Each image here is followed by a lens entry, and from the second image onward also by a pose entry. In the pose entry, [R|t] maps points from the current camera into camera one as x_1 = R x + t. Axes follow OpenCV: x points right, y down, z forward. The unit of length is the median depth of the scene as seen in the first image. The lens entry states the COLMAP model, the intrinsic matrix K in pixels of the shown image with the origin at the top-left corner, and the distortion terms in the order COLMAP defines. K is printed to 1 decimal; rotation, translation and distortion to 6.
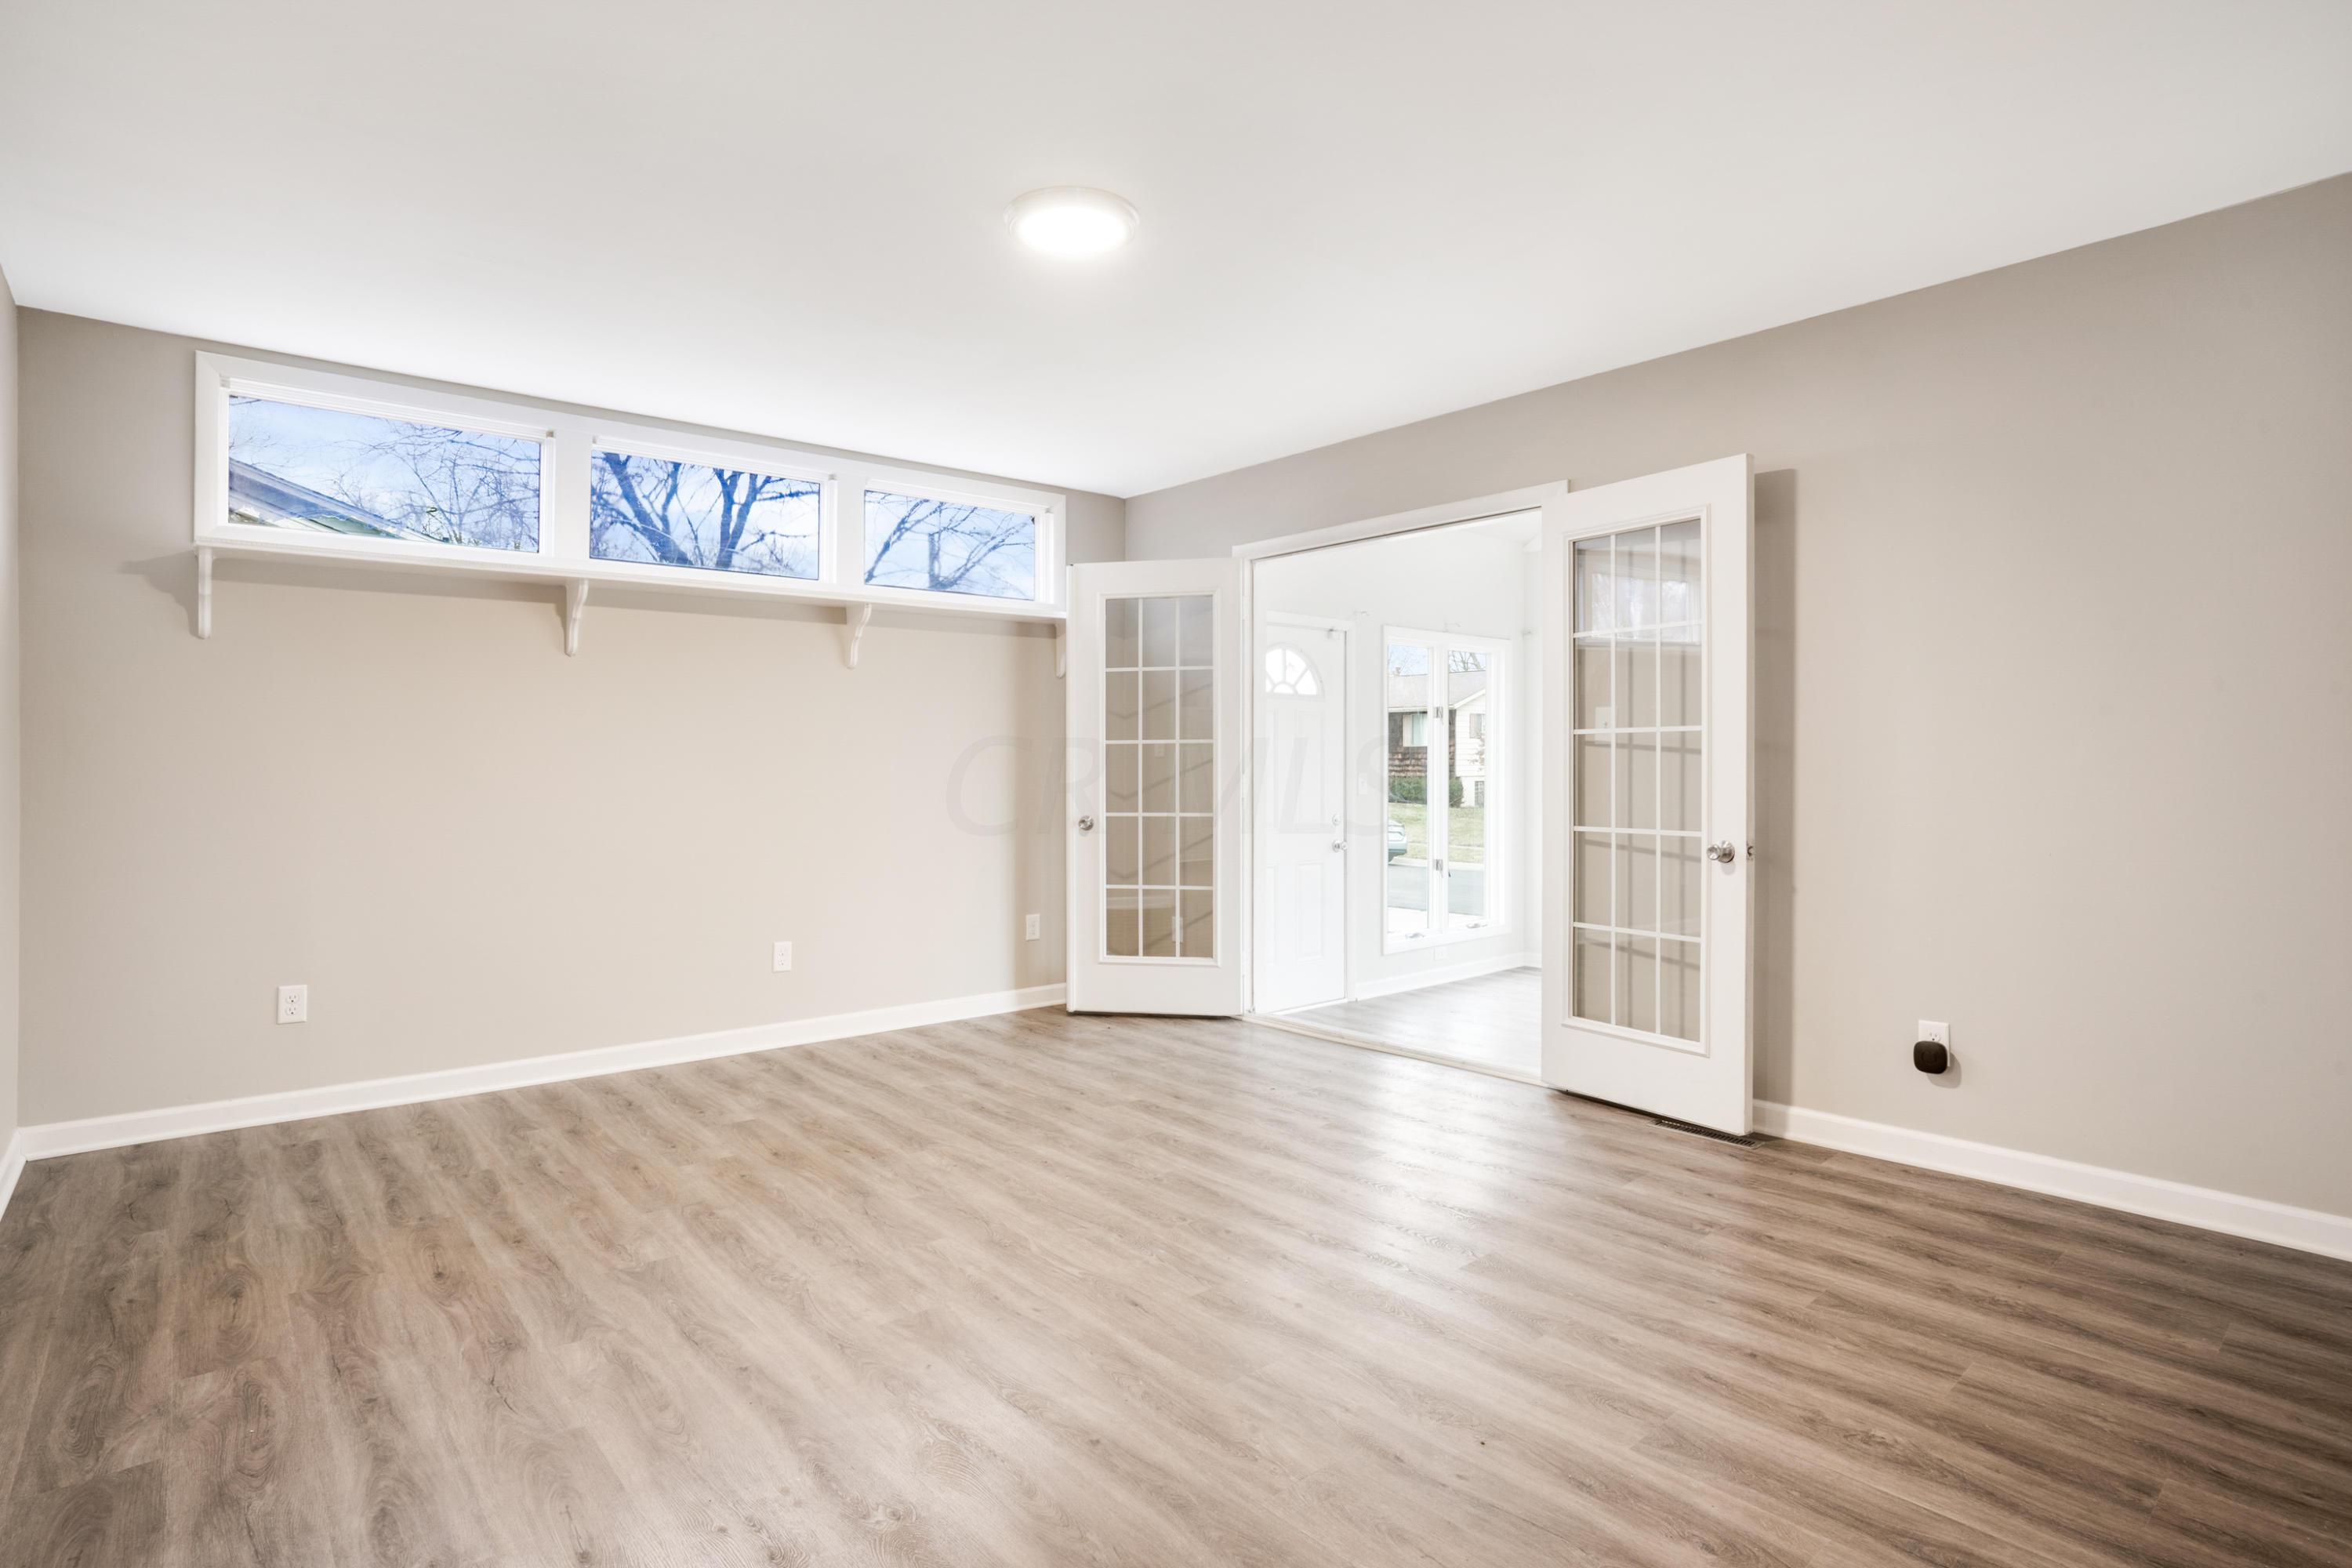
lens RADIAL K [[1186.0, 0, 1176.0], [0, 1186.0, 784.0], [0, 0, 1]] dist [-0.067494, 0.039418]
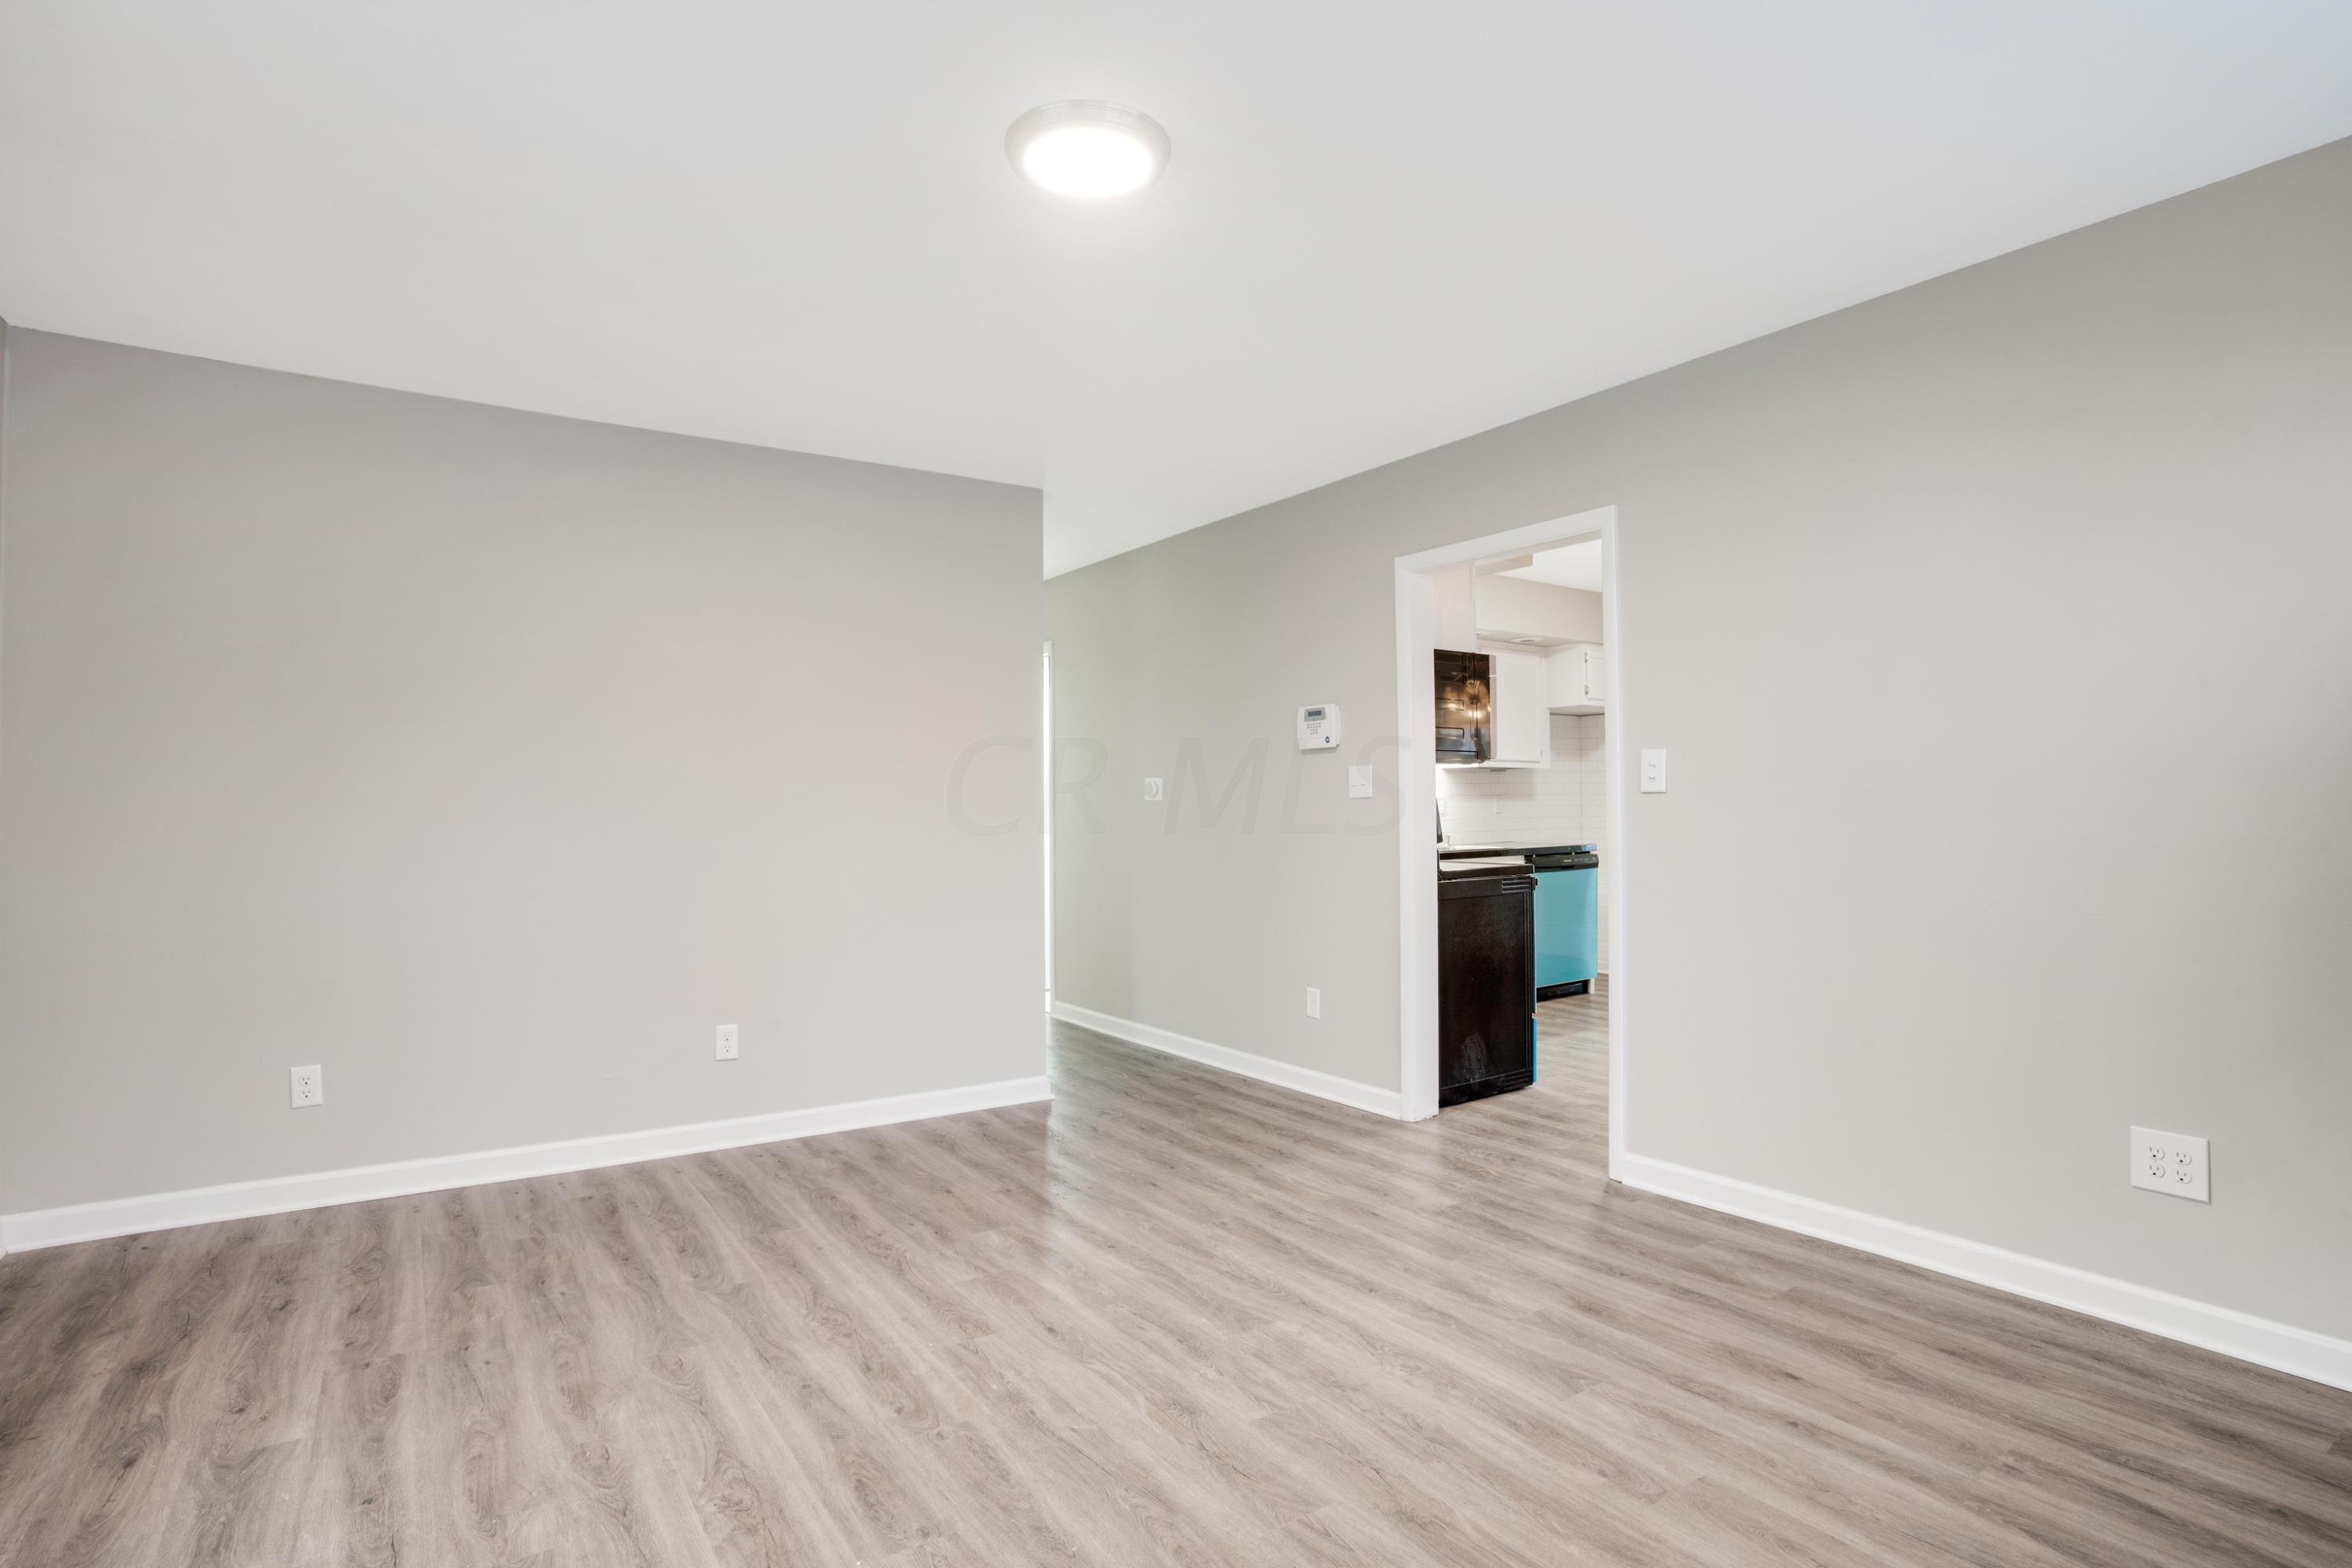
lens RADIAL K [[1162.2, 0, 1175.1], [0, 1162.2, 778.0], [0, 0, 1]] dist [-0.063288, 0.029610]
pose [[-0.993236, 0.014097, 0.115253, -0.206517], [0.013250, 0.999879, -0.008113, -0.035074], [-0.115354, -0.006530, -0.993303, 1.521442]]
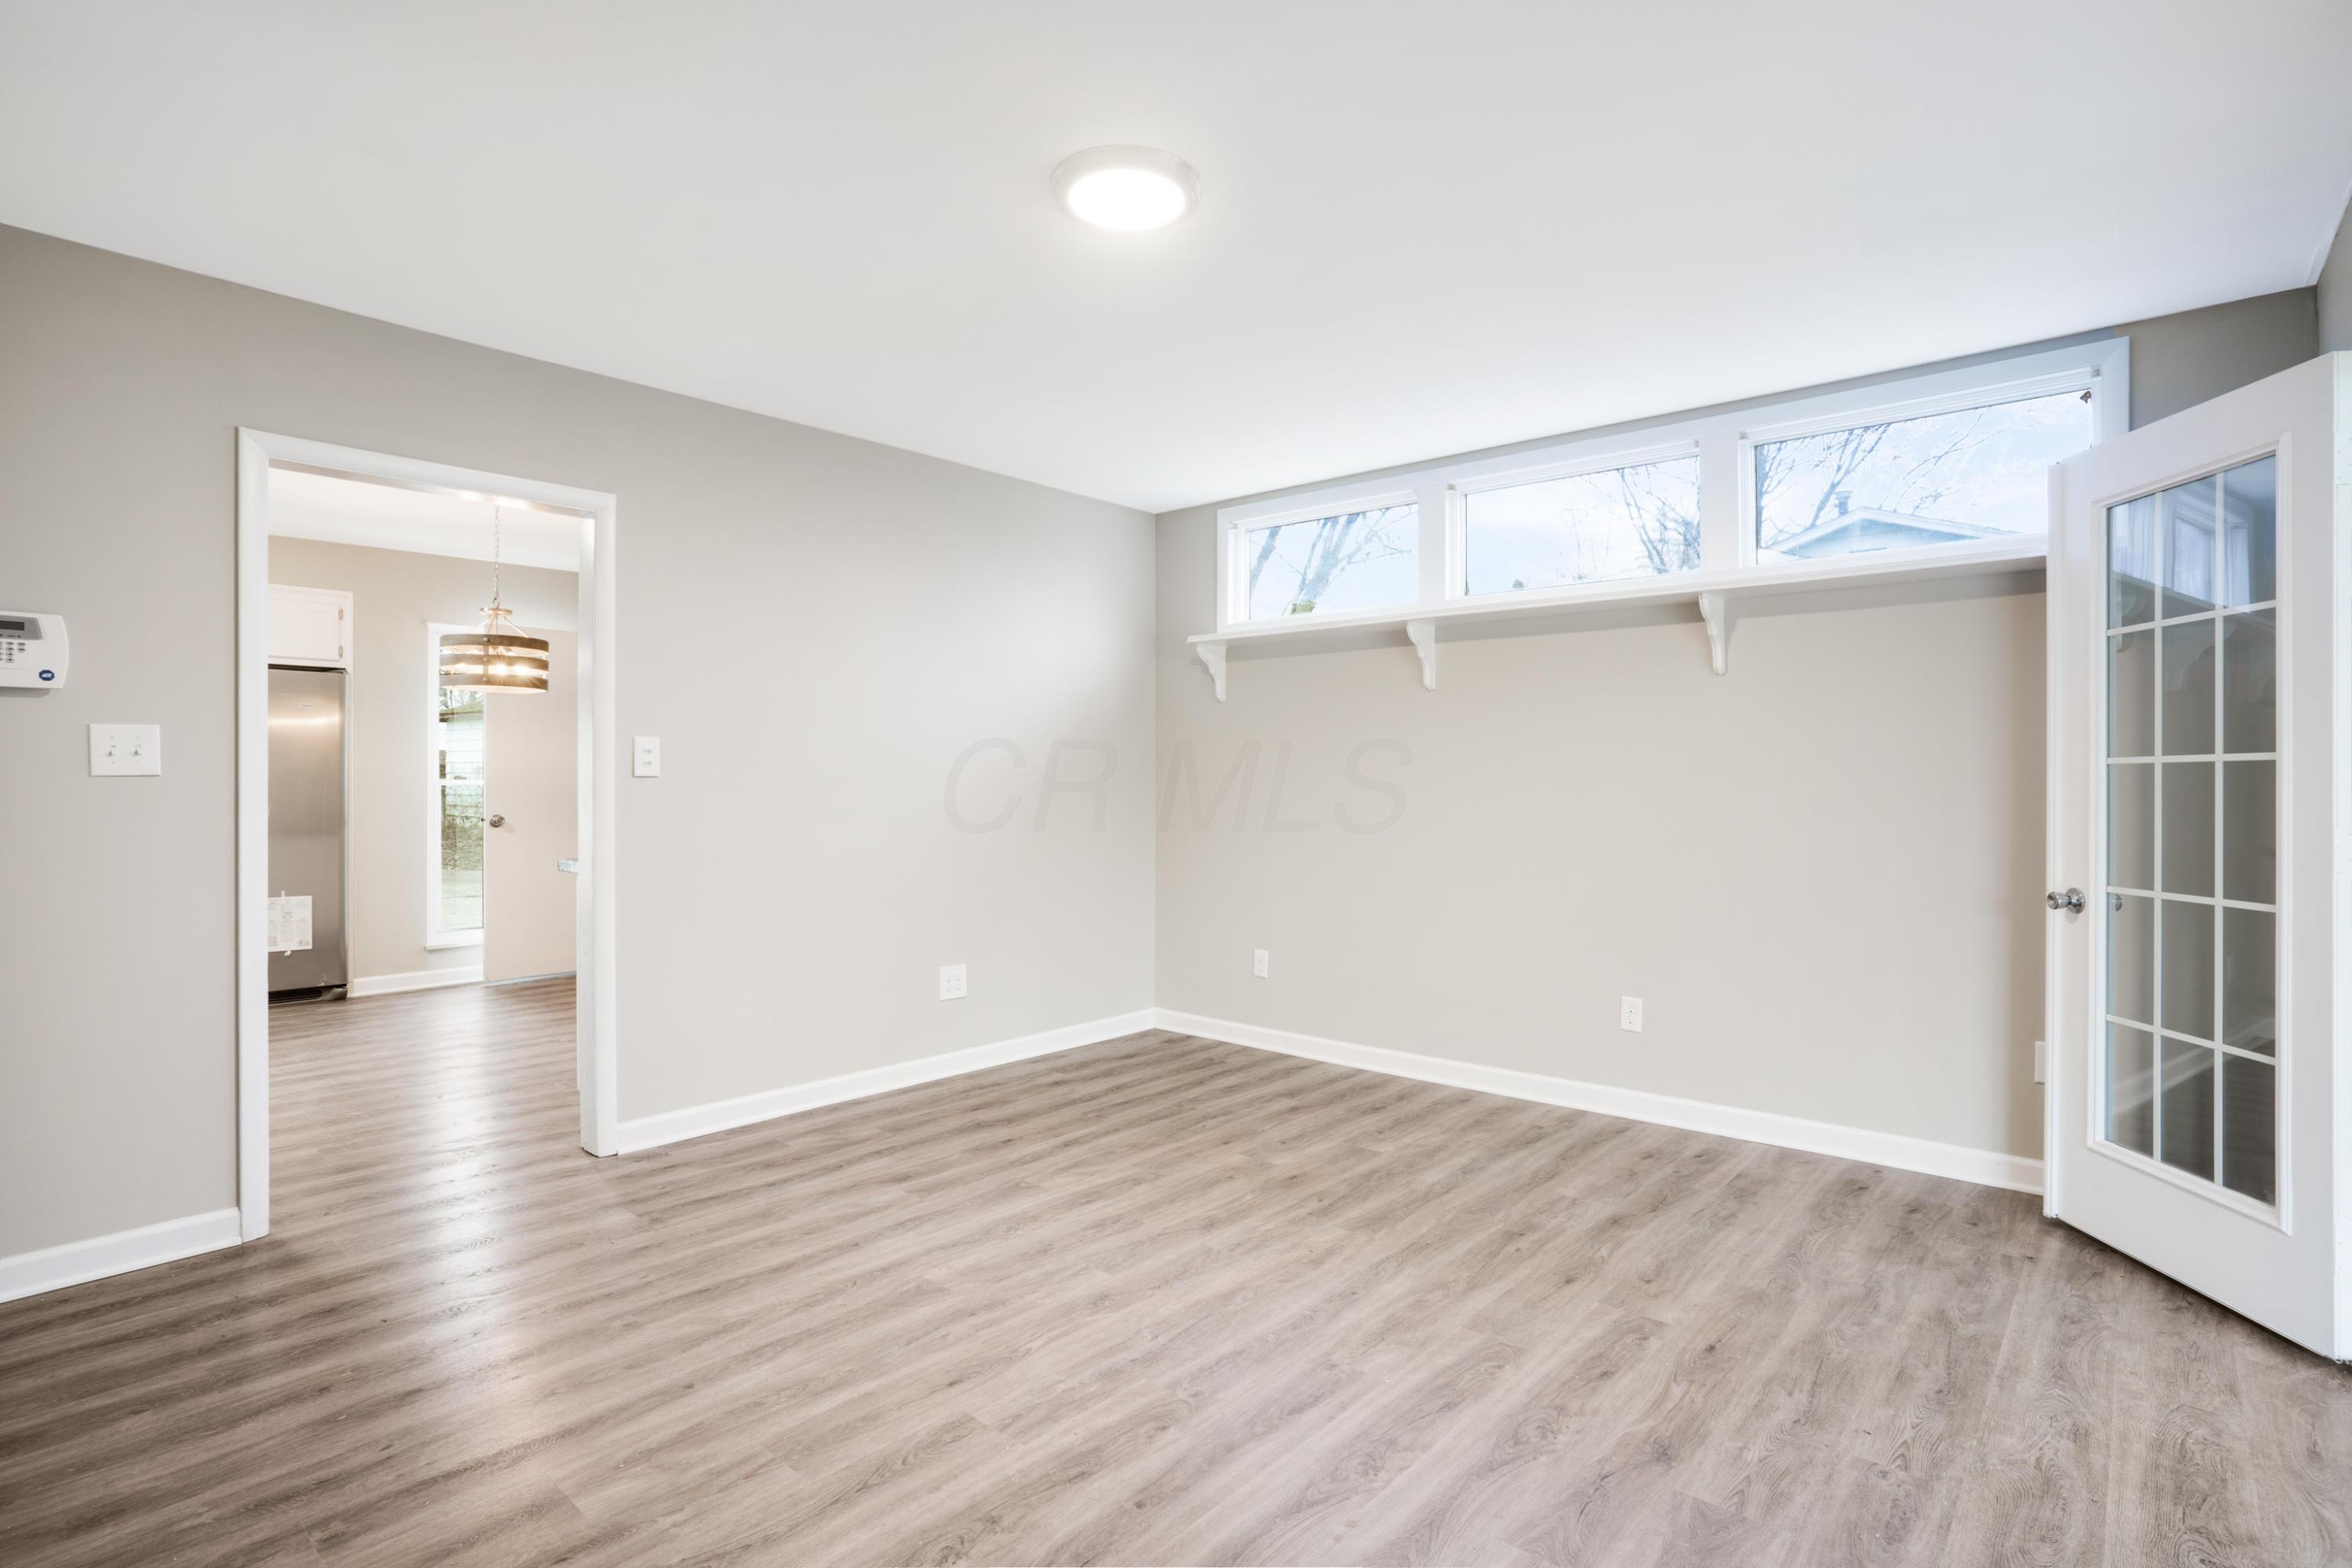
lens RADIAL K [[1162.2, 0, 1175.1], [0, 1162.2, 778.0], [0, 0, 1]] dist [-0.063288, 0.029610]
pose [[0.138422, -0.003307, -0.990368, 0.664980], [-0.018403, 0.999813, -0.005911, -0.024745], [0.990202, 0.019044, 0.138336, 0.782061]]
